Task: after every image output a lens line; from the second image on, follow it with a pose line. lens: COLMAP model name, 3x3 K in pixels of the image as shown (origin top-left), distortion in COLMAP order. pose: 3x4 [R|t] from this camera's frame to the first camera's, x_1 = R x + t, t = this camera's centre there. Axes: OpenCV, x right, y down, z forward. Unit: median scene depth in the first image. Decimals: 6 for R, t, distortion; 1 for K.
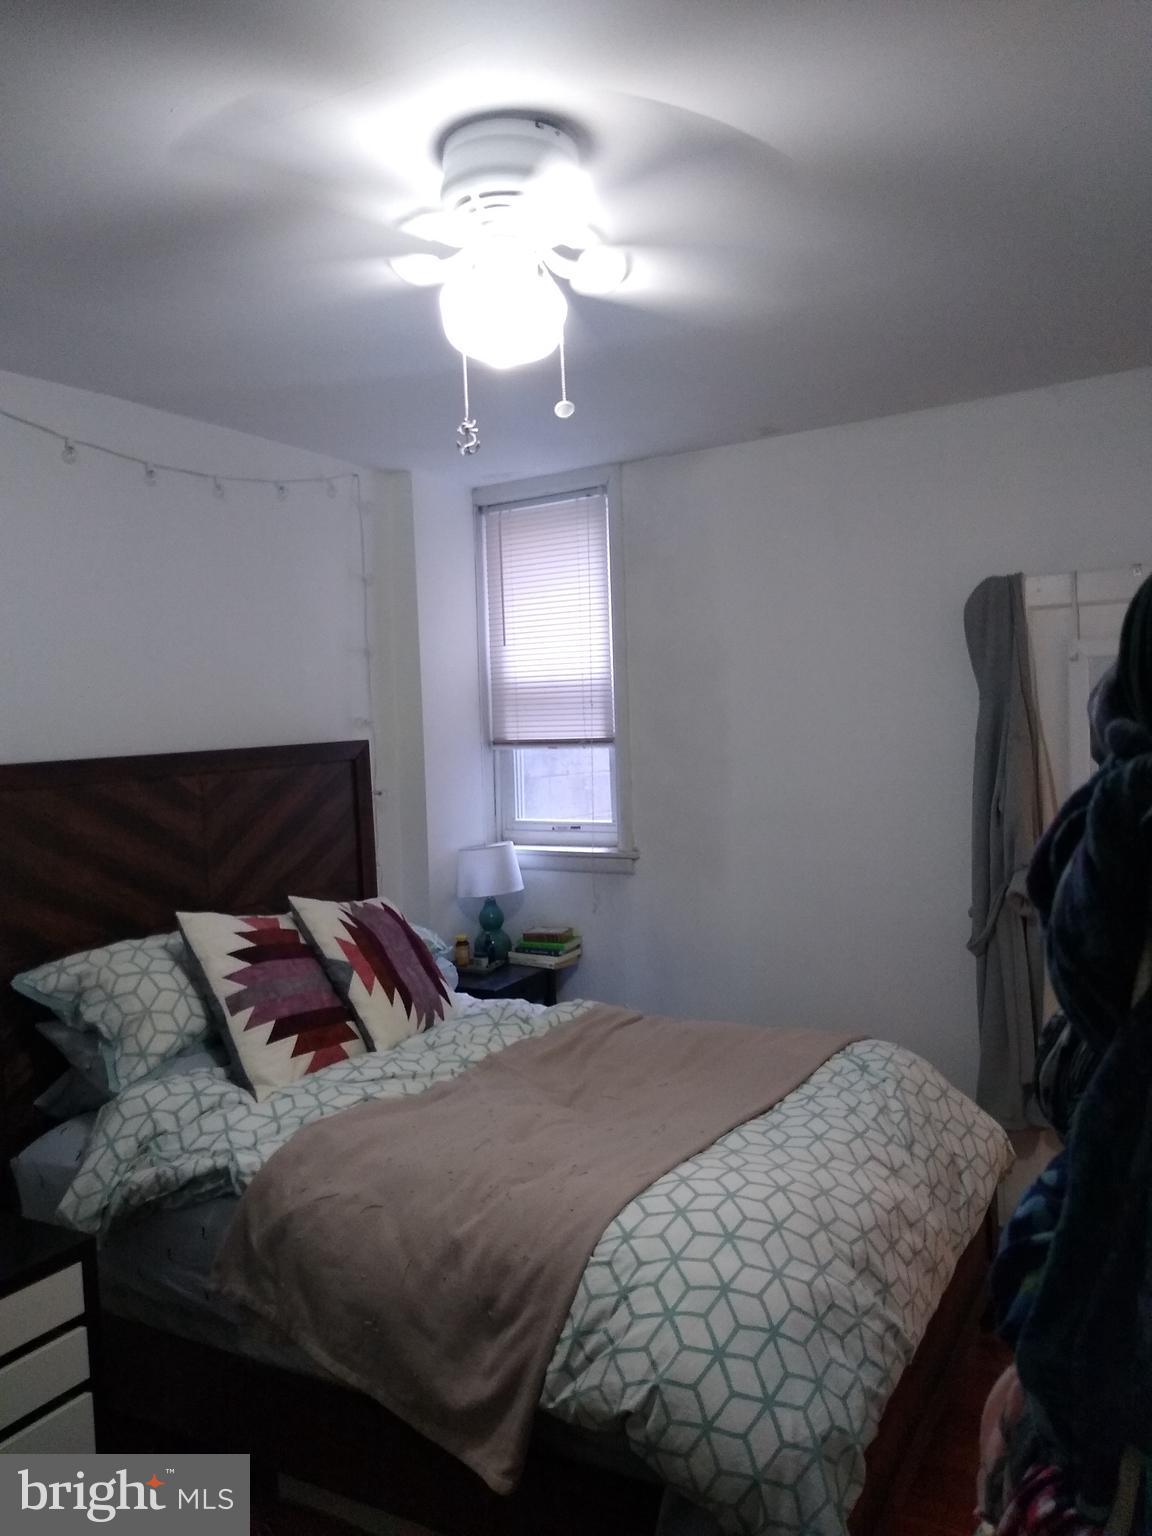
lens RADIAL K [[1177.0, 0, 576.0], [0, 1177.0, 768.0], [0, 0, 1]] dist [0.087691, -0.143884]
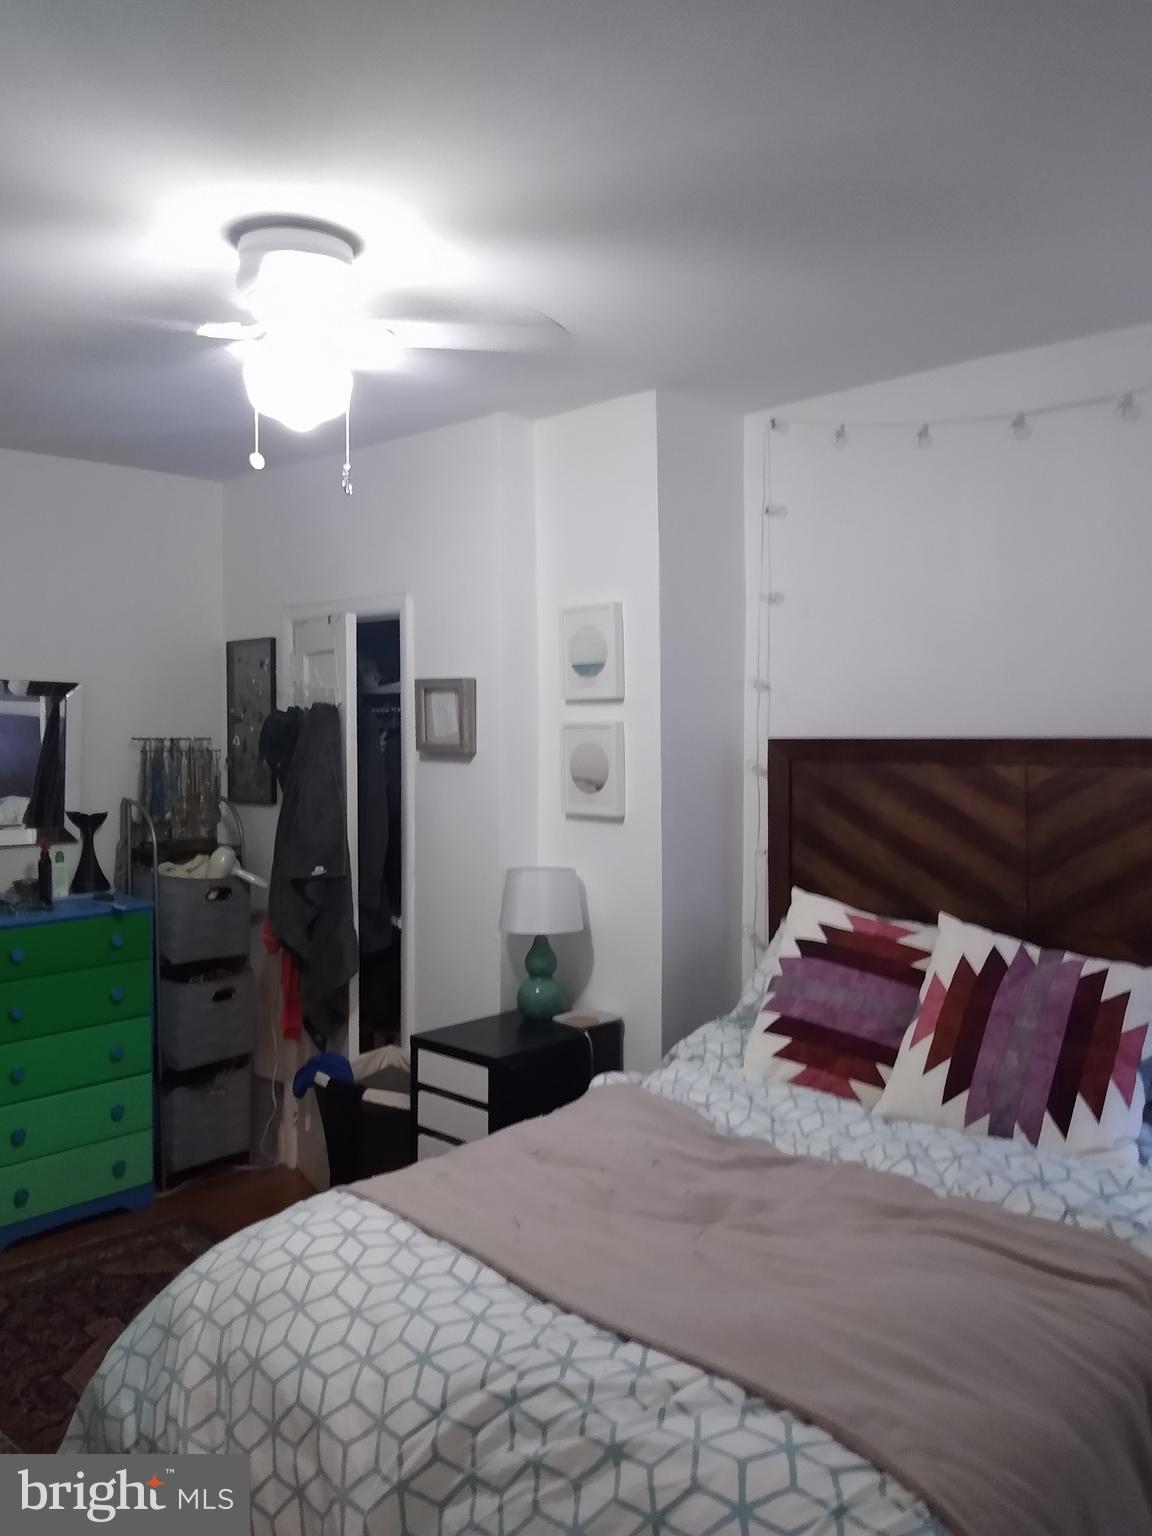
lens RADIAL K [[1224.6, 0, 572.0], [0, 1224.6, 735.7], [0, 0, 1]] dist [0.055529, -0.003415]
pose [[-0.226354, 0.064828, -0.971885, 0.682326], [-0.023072, 0.997146, 0.071887, -0.078412], [0.973772, 0.038695, -0.224212, 0.939919]]
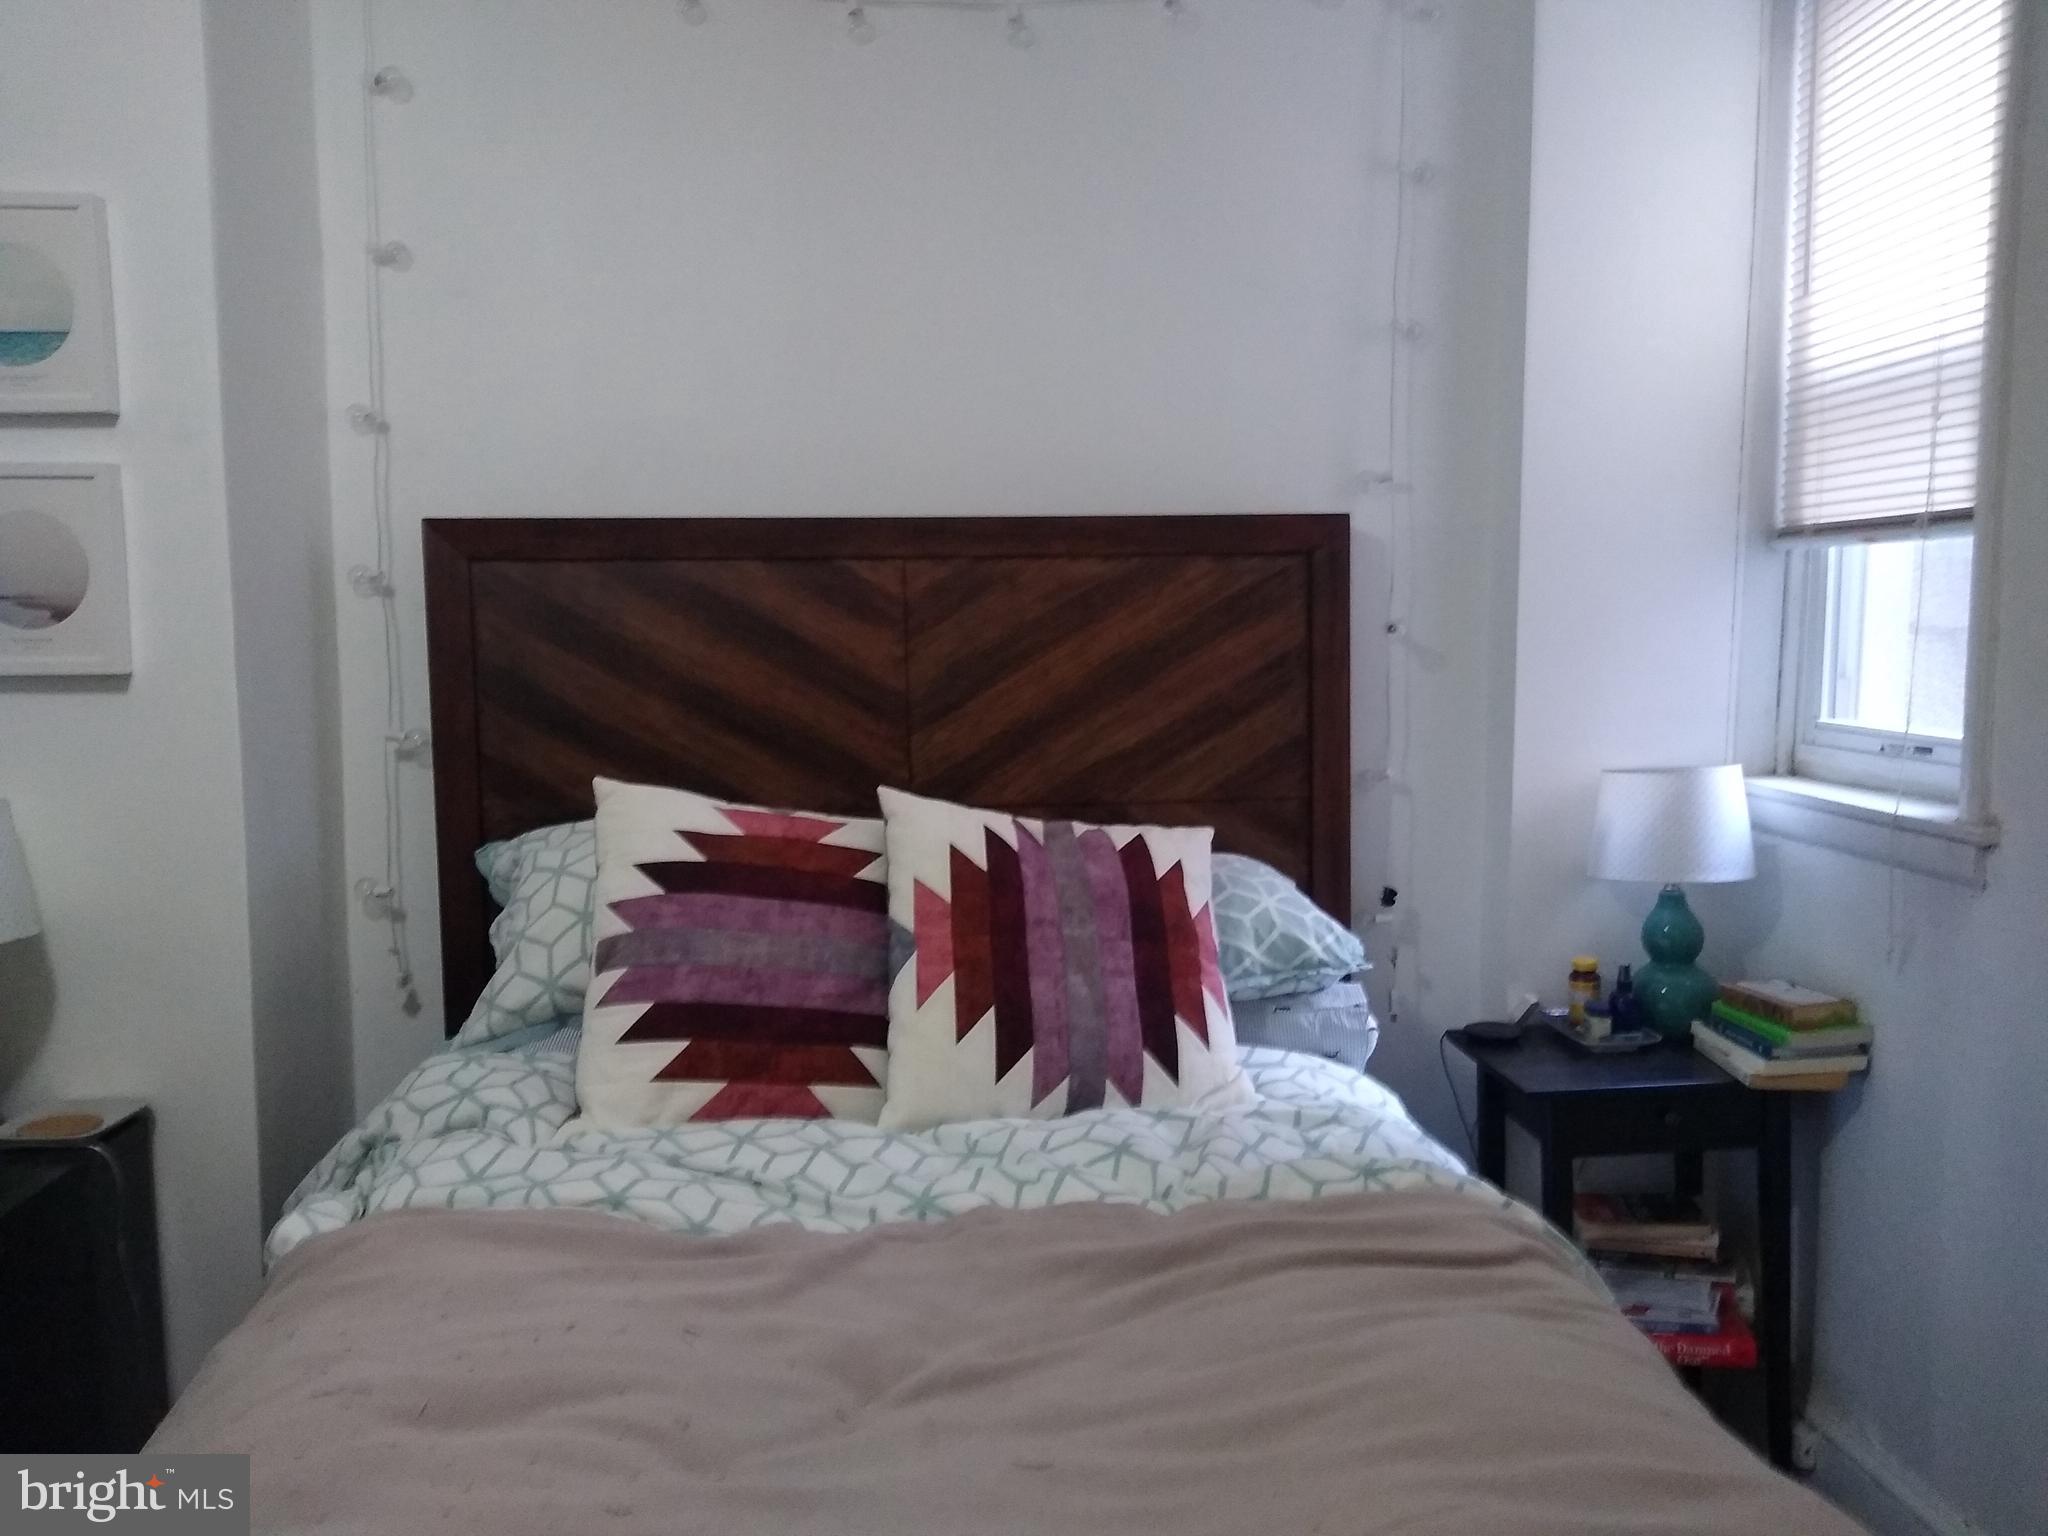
lens RADIAL K [[1569.3, 0, 1013.2], [0, 1569.3, 776.1], [0, 0, 1]] dist [0.087691, -0.143884]
pose [[0.583455, 0.116642, -0.803725, 0.349082], [-0.051057, 0.992943, 0.107038, 0.026662], [0.810539, -0.021416, 0.585293, 0.645752]]
